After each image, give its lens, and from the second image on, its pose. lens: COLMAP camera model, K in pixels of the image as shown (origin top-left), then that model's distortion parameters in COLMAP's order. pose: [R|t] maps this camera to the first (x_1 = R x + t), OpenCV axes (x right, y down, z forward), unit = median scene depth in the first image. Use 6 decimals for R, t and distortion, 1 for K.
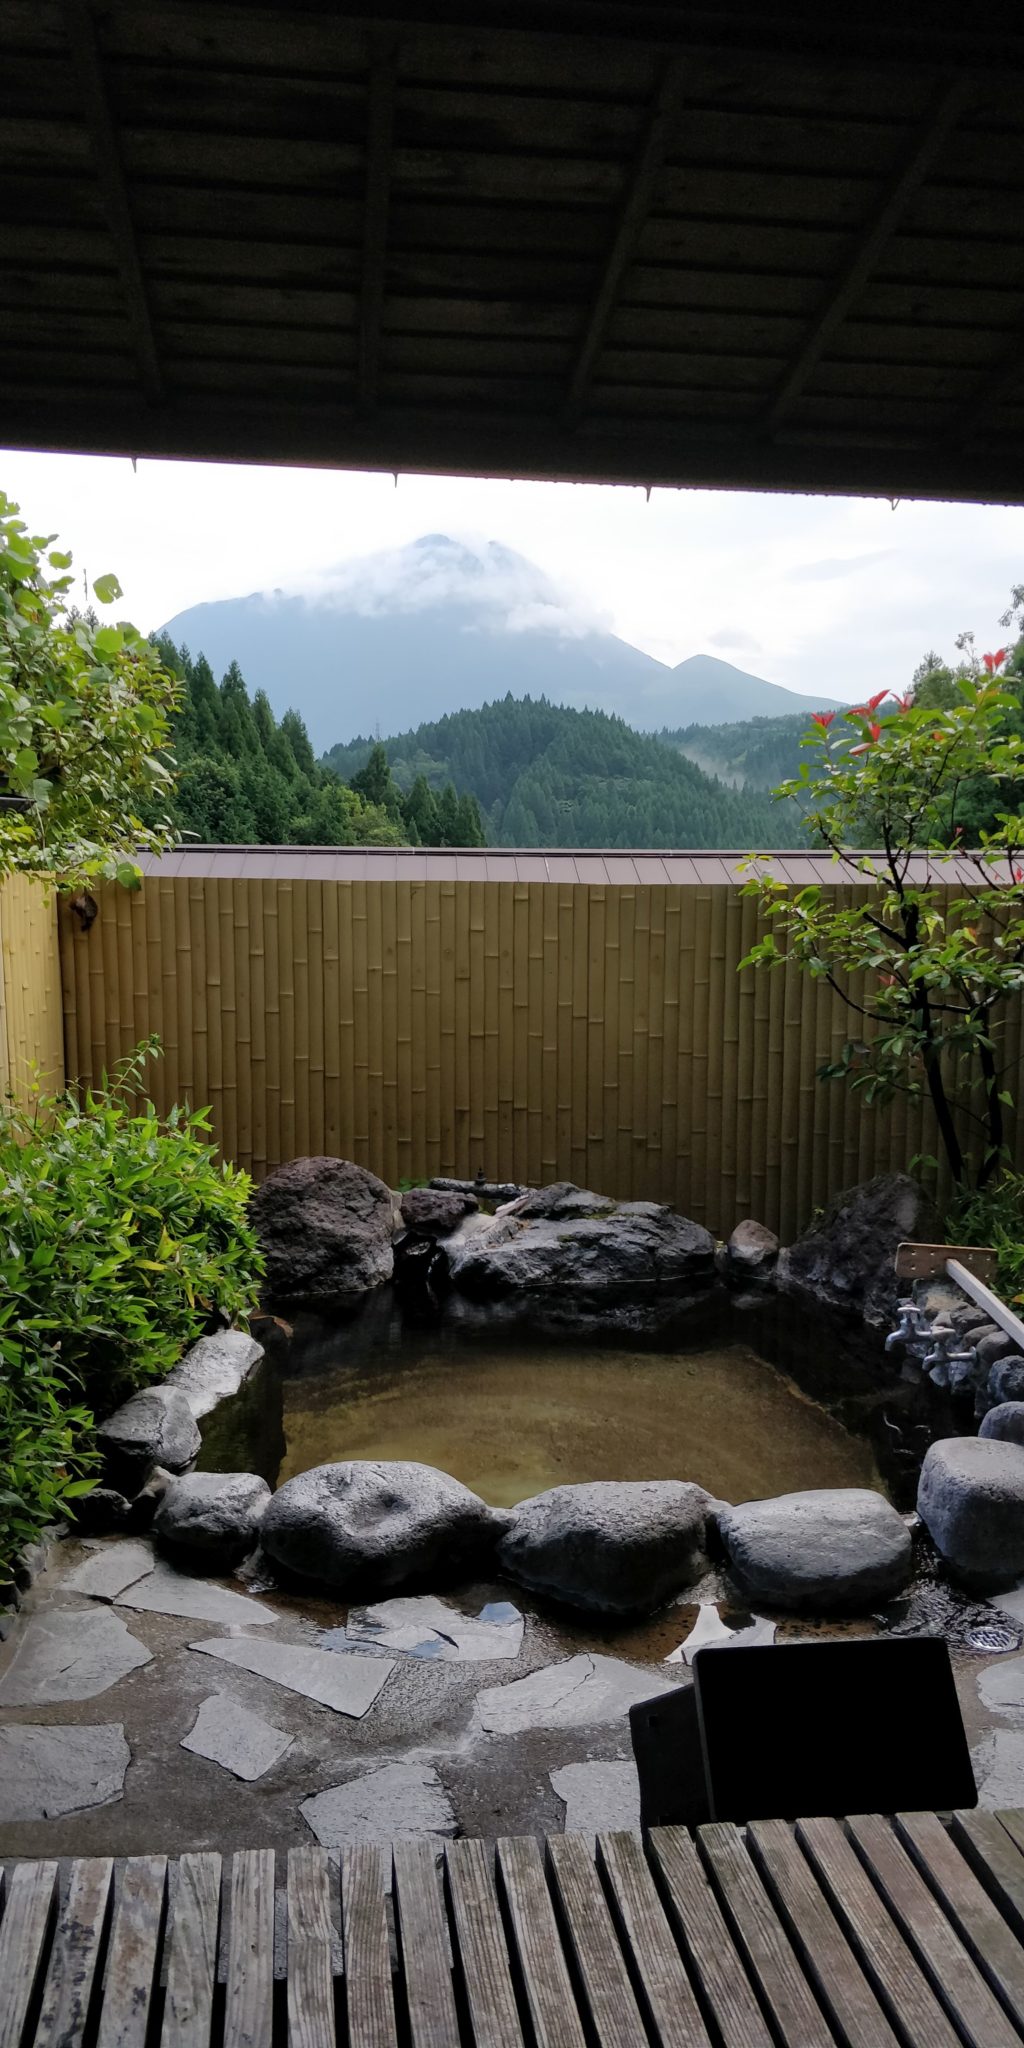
lens RADIAL K [[1667.2, 0, 518.0], [0, 1667.2, 1025.1], [0, 0, 1]] dist [0.090294, -0.023129]
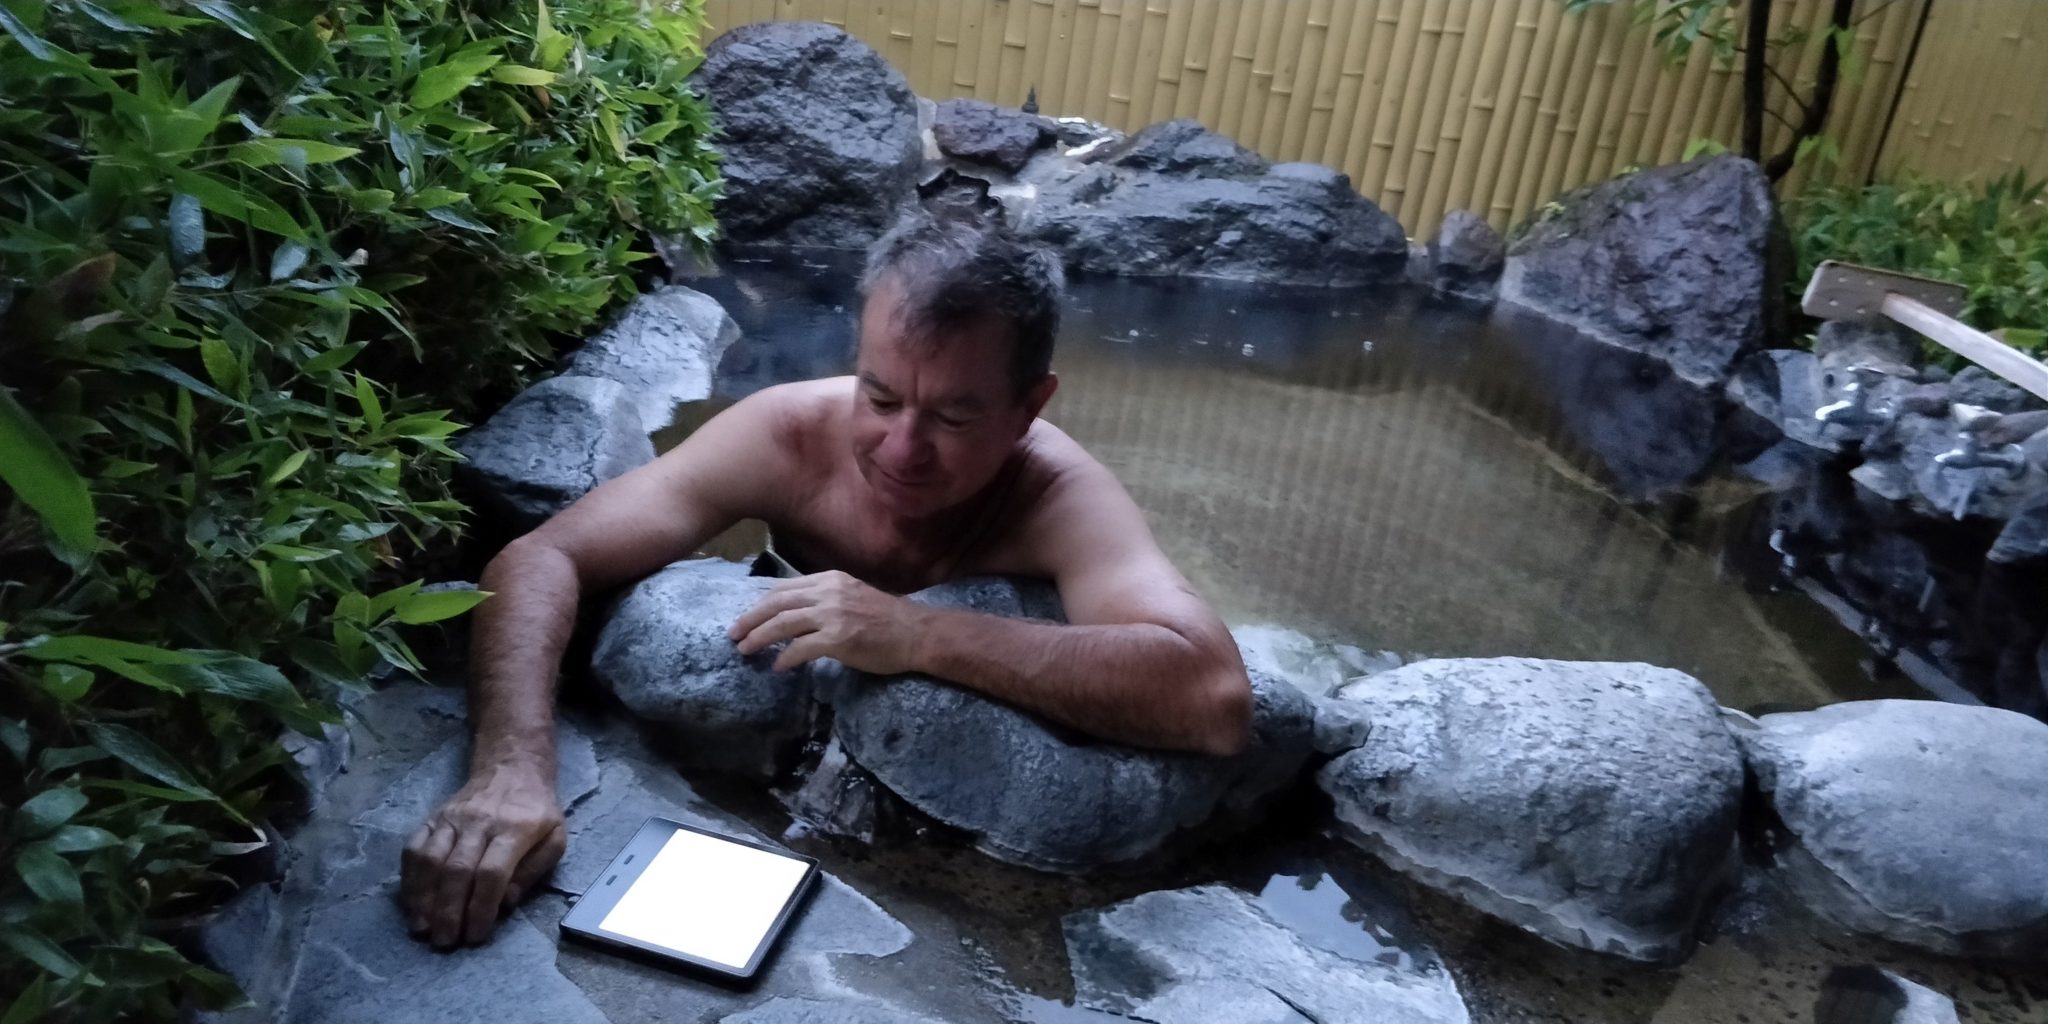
lens RADIAL K [[1667.2, 0, 1028.7], [0, 1667.2, 530.3], [0, 0, 1]] dist [0.090294, -0.023129]
pose [[0.986414, 0.085576, 0.140232, -0.113640], [-0.121560, 0.954402, 0.272652, 0.082785], [-0.110505, -0.285994, 0.951838, 0.387077]]
